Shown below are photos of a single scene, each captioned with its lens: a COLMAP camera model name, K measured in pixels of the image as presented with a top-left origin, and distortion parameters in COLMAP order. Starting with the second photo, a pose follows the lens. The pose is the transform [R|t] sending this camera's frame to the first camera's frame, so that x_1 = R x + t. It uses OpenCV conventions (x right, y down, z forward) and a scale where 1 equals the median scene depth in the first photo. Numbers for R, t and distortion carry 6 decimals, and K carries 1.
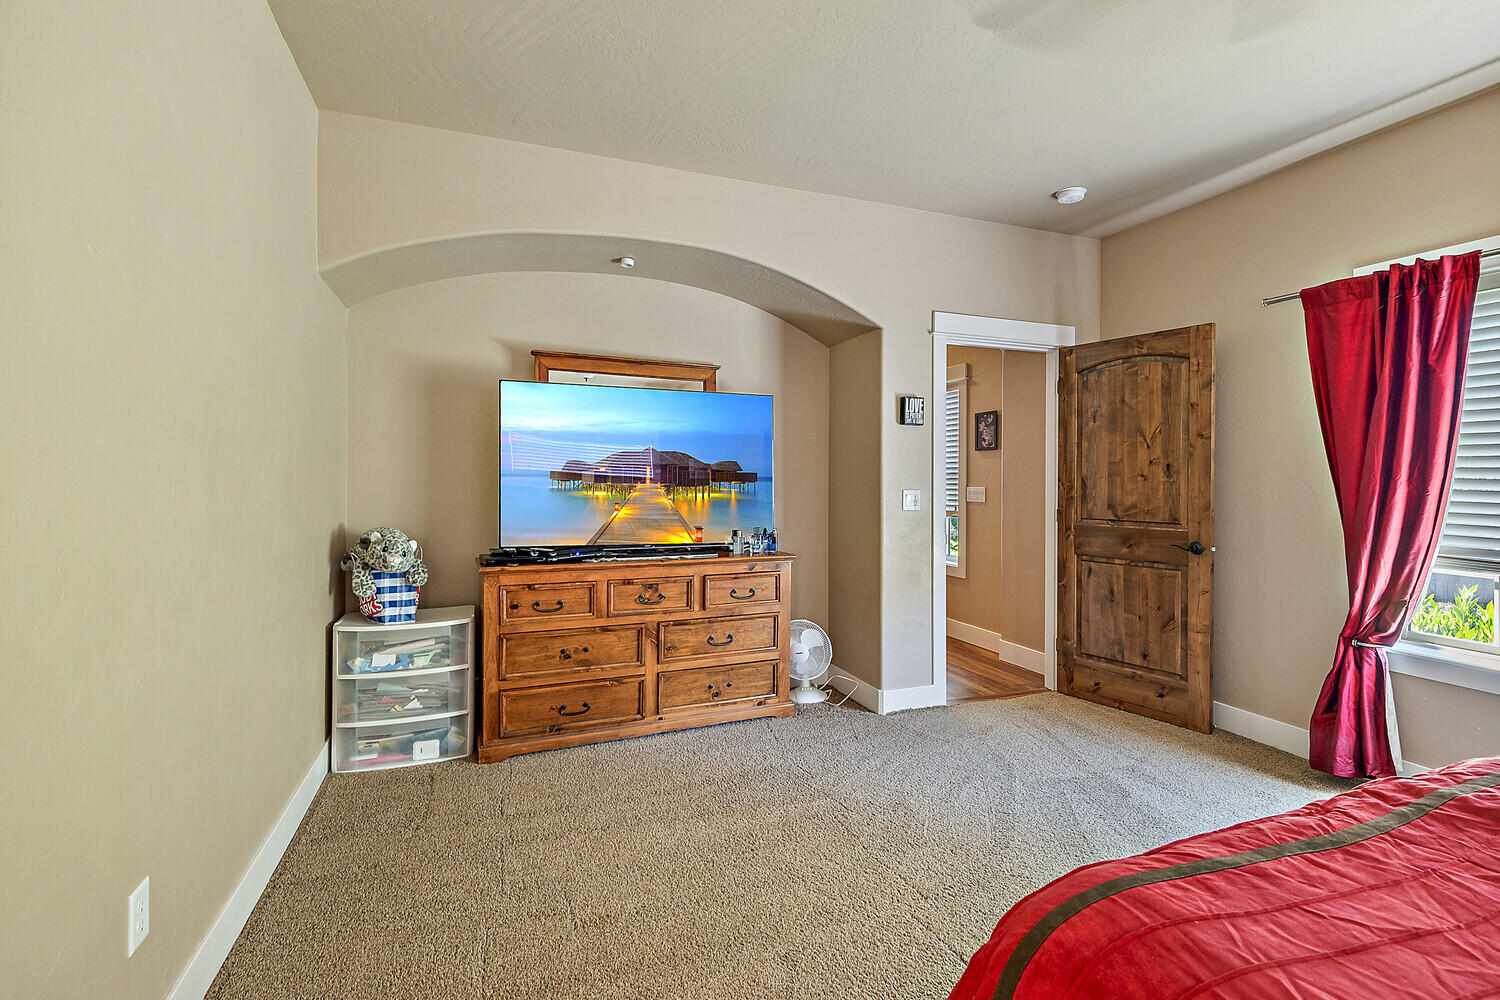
lens RADIAL K [[679.9, 0, 757.2], [0, 679.9, 483.2], [0, 0, 1]] dist [0.004363, -0.000623]
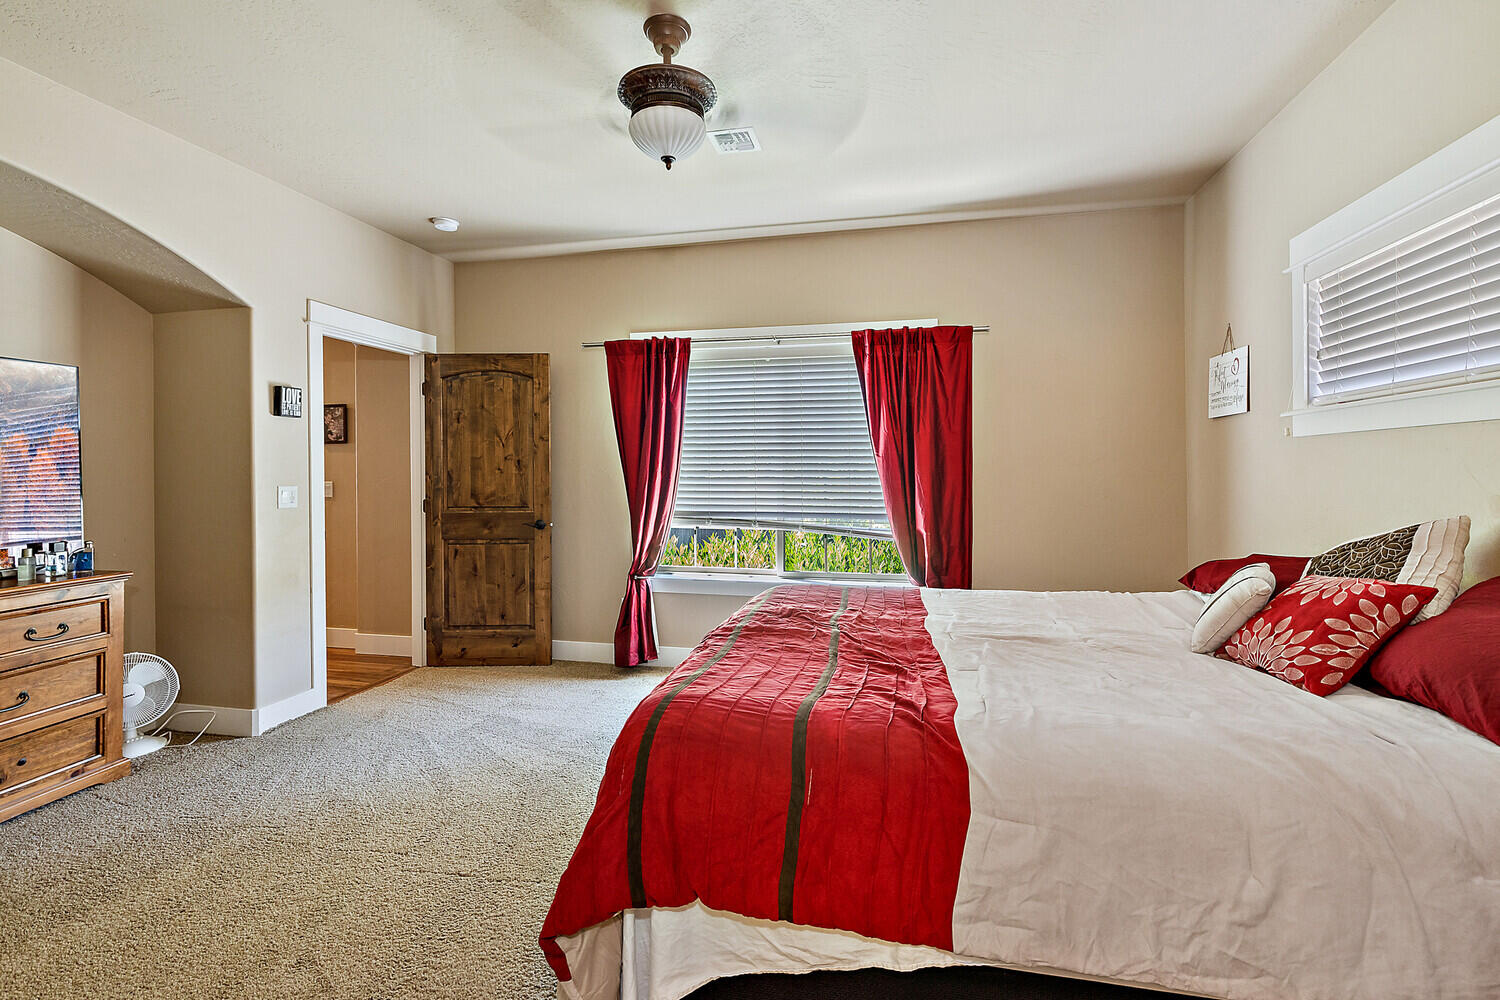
lens RADIAL K [[679.9, 0, 743.0], [0, 679.9, 469.5], [0, 0, 1]] dist [0.004363, -0.000623]
pose [[0.556351, -0.007200, 0.830916, -0.212839], [0.014327, 0.999897, -0.000929, -0.003174], [-0.830824, 0.012421, 0.556396, -0.044703]]
